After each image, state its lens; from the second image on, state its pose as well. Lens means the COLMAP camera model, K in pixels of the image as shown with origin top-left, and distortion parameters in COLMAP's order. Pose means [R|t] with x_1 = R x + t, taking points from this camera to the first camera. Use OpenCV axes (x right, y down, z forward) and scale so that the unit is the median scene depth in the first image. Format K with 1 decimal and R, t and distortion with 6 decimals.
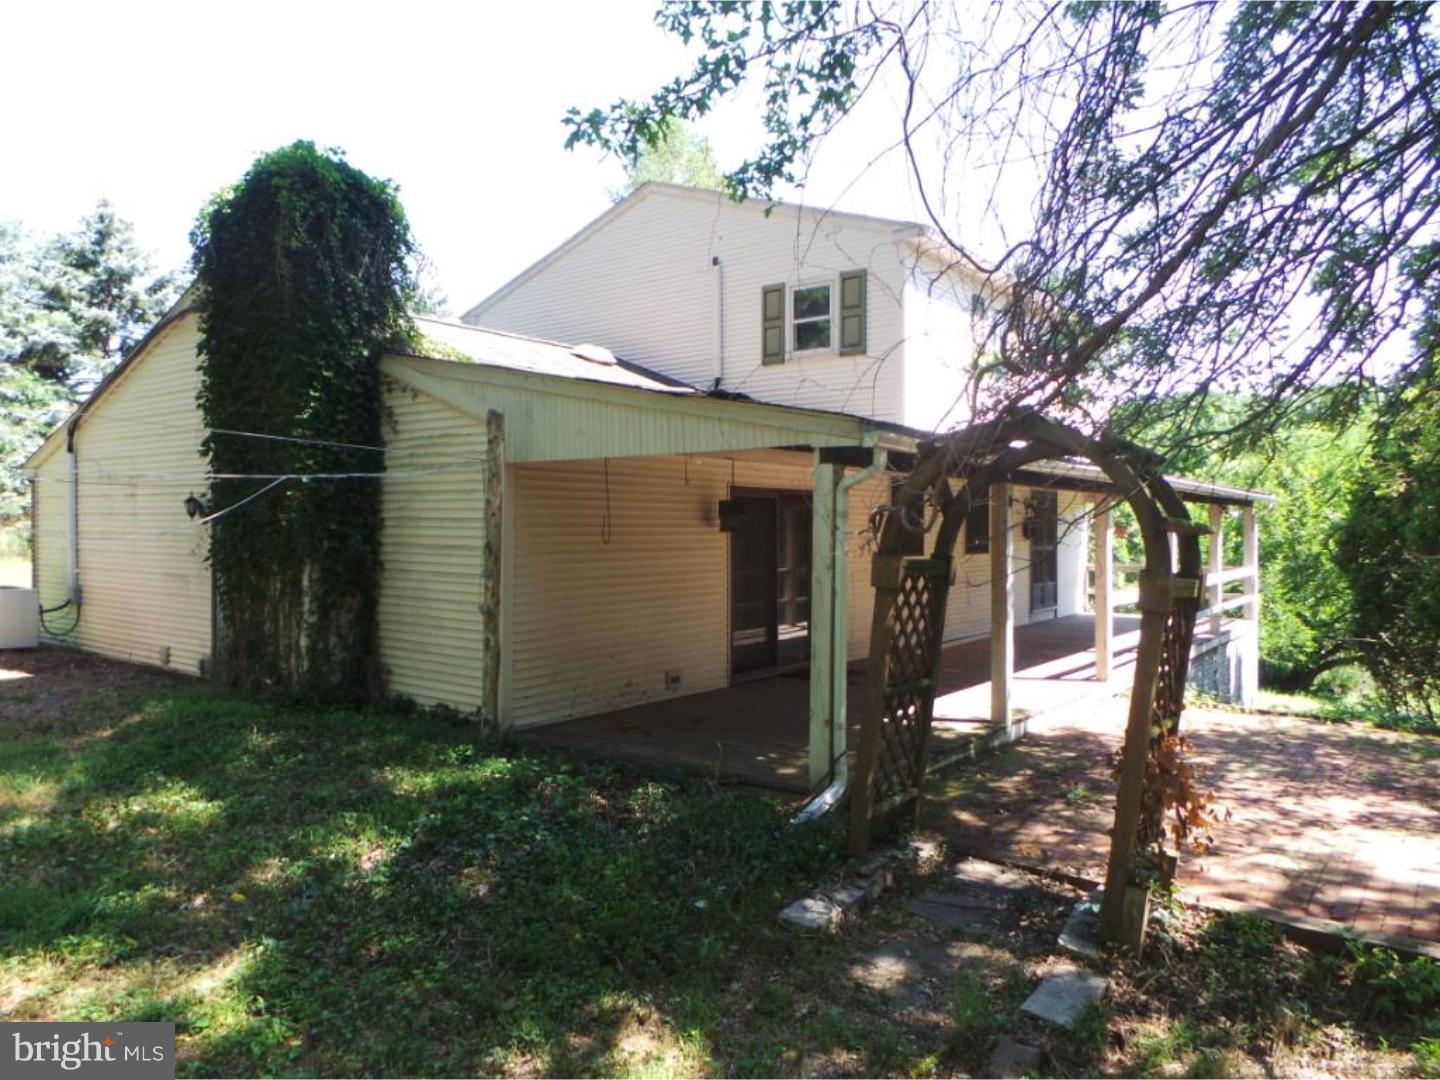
lens RADIAL K [[984.5, 0, 720.0], [0, 984.5, 540.0], [0, 0, 1]] dist [-0.004423, 0.005260]
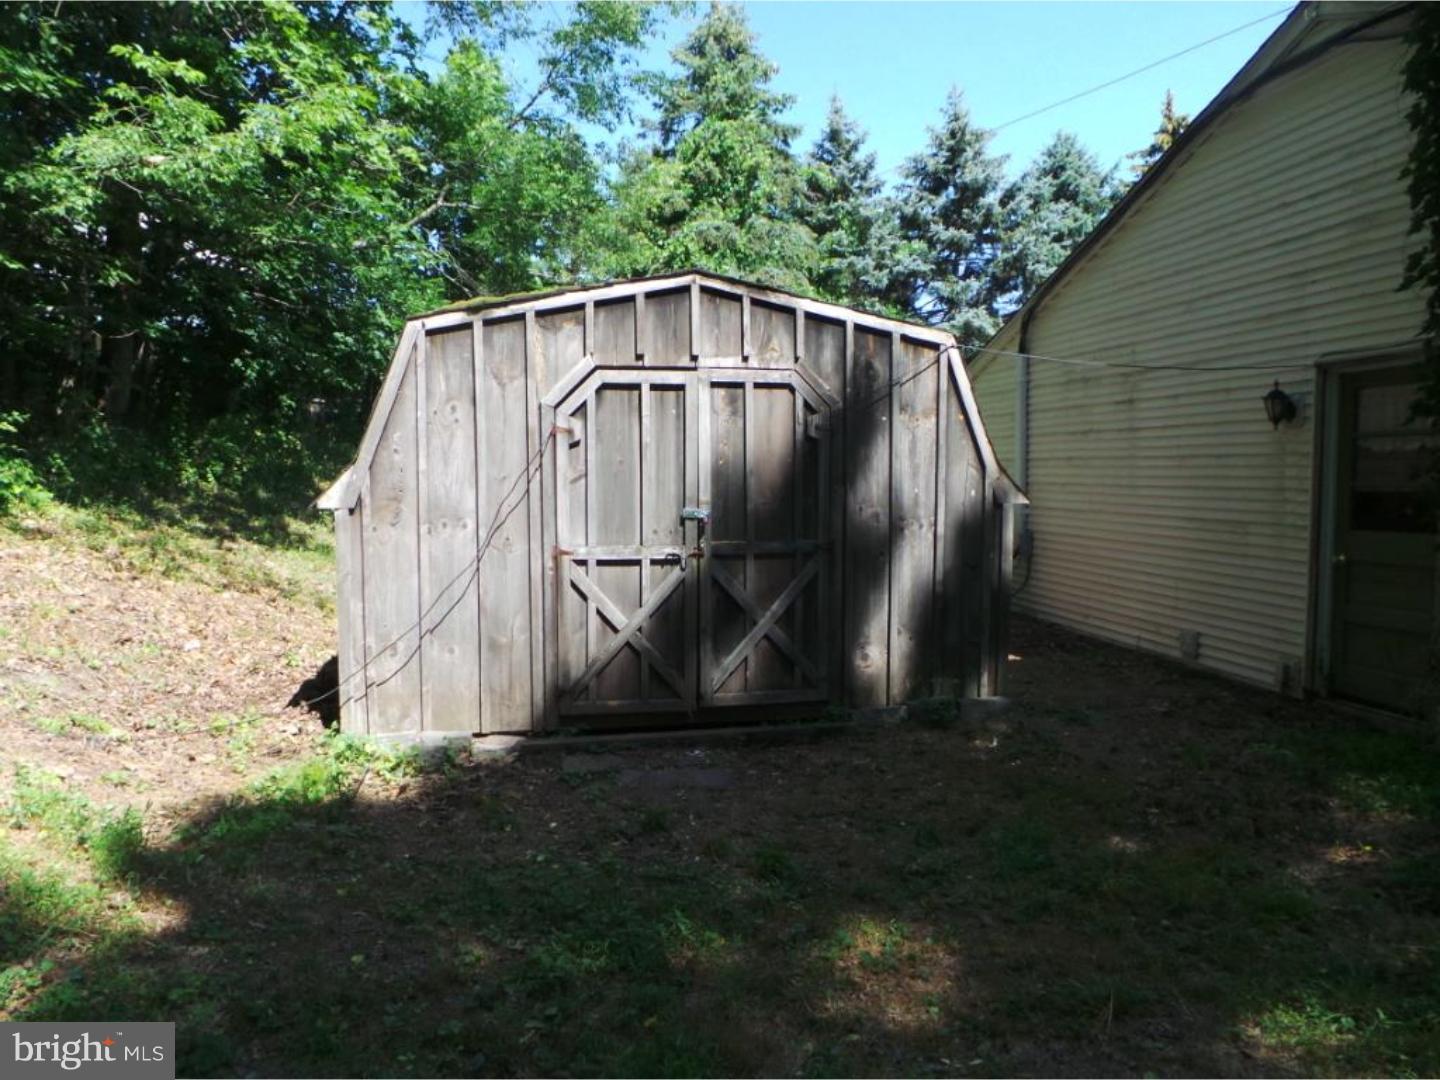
lens RADIAL K [[984.5, 0, 720.0], [0, 984.5, 540.0], [0, 0, 1]] dist [-0.004423, 0.005260]
pose [[0.748382, 0.033031, -0.662445, -0.172281], [0.005374, 0.998424, 0.055854, 0.004806], [0.663246, -0.045360, 0.747025, 0.145777]]
